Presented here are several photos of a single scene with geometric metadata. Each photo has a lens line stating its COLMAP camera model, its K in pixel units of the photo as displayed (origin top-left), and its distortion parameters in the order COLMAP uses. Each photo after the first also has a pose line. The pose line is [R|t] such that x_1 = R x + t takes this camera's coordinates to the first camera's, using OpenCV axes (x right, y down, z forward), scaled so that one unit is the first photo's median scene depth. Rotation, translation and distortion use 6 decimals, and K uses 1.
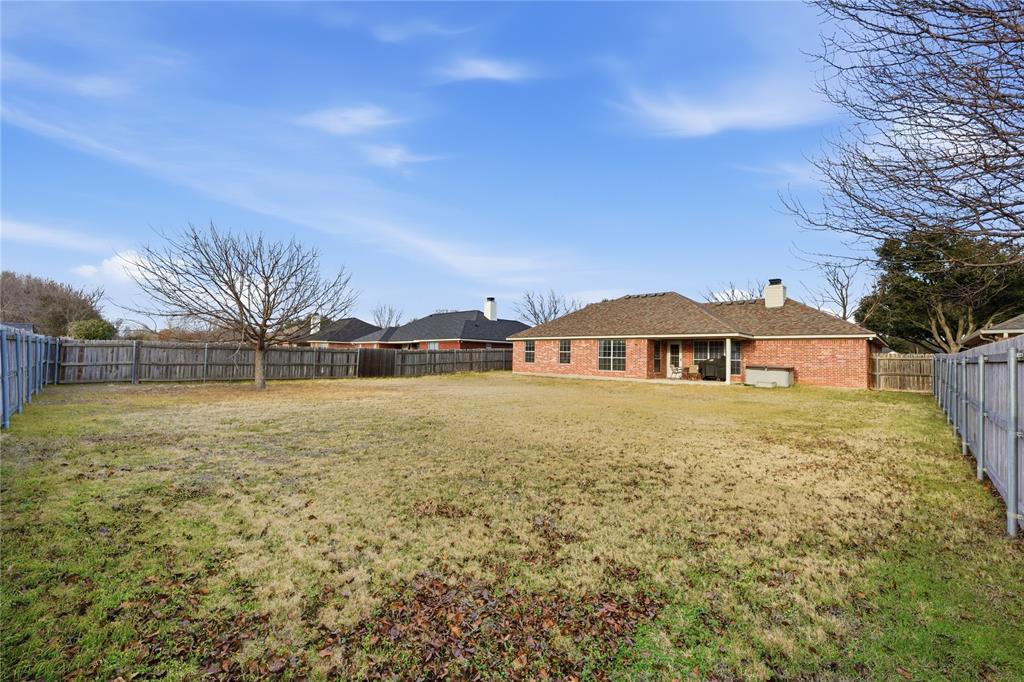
lens RADIAL K [[407.8, 0, 512.0], [0, 407.8, 341.0], [0, 0, 1]] dist [-0.002770, 0.000264]
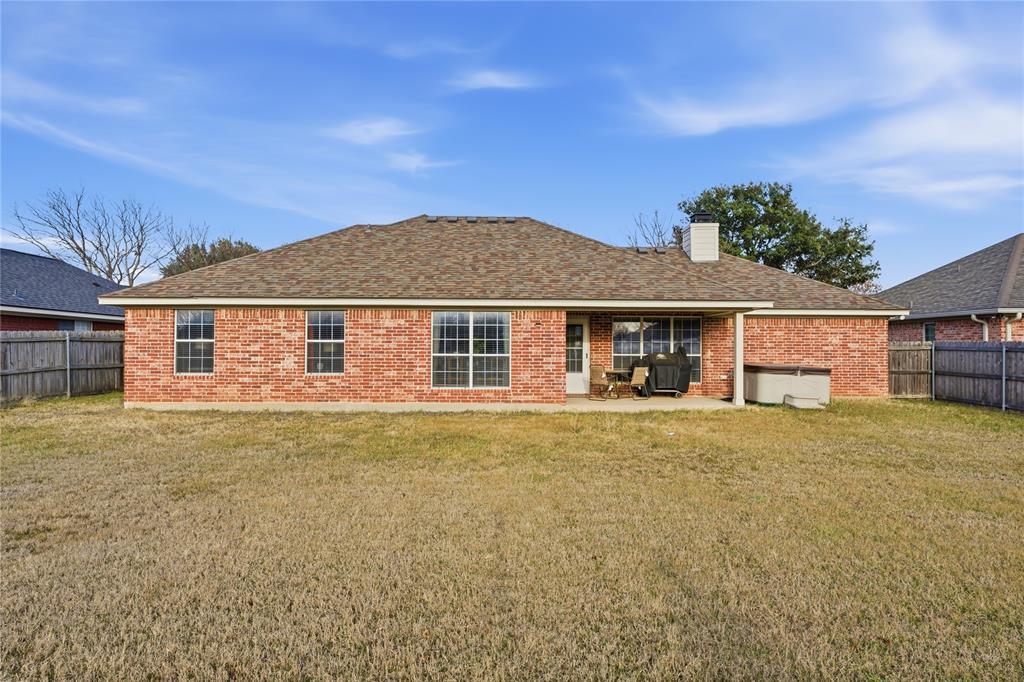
lens RADIAL K [[599.9, 0, 512.0], [0, 599.9, 341.0], [0, 0, 1]] dist [0.007128, 0.001689]
pose [[0.713972, -0.006719, 0.700142, -0.143314], [-0.015538, 0.999556, 0.025438, 0.011684], [-0.700002, -0.029041, 0.713551, 0.561710]]
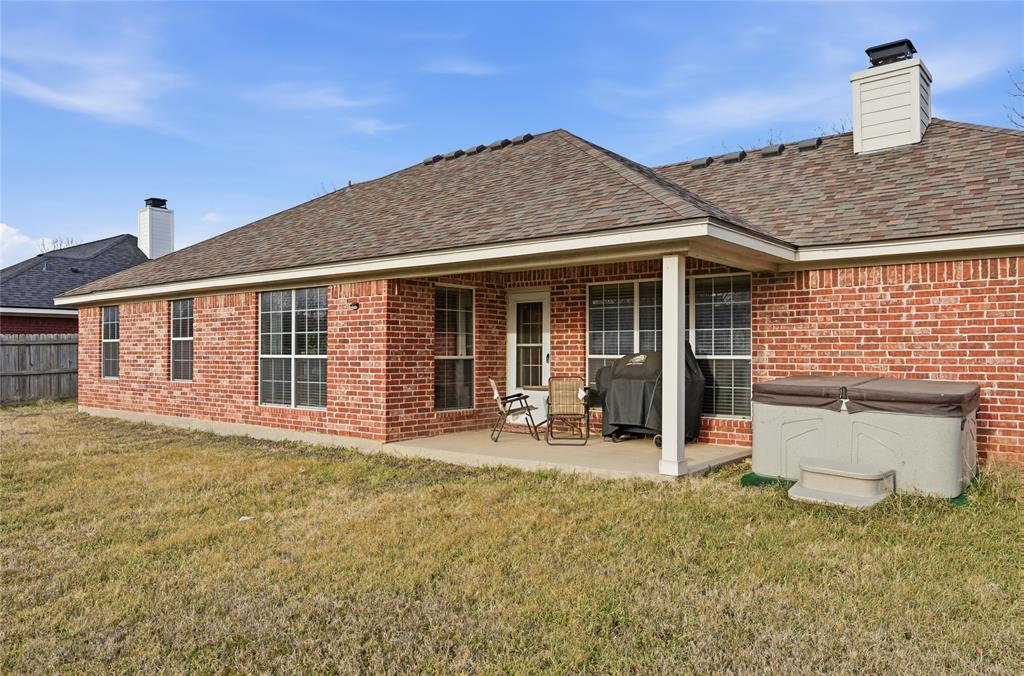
lens RADIAL K [[743.0, 0, 477.2], [0, 743.0, 349.8], [0, 0, 1]] dist [-0.001618, -0.004635]
pose [[0.997715, -0.020628, 0.064337, 0.339716], [0.018410, 0.999222, 0.034881, 0.022450], [-0.065007, -0.033617, 0.997318, 0.524734]]
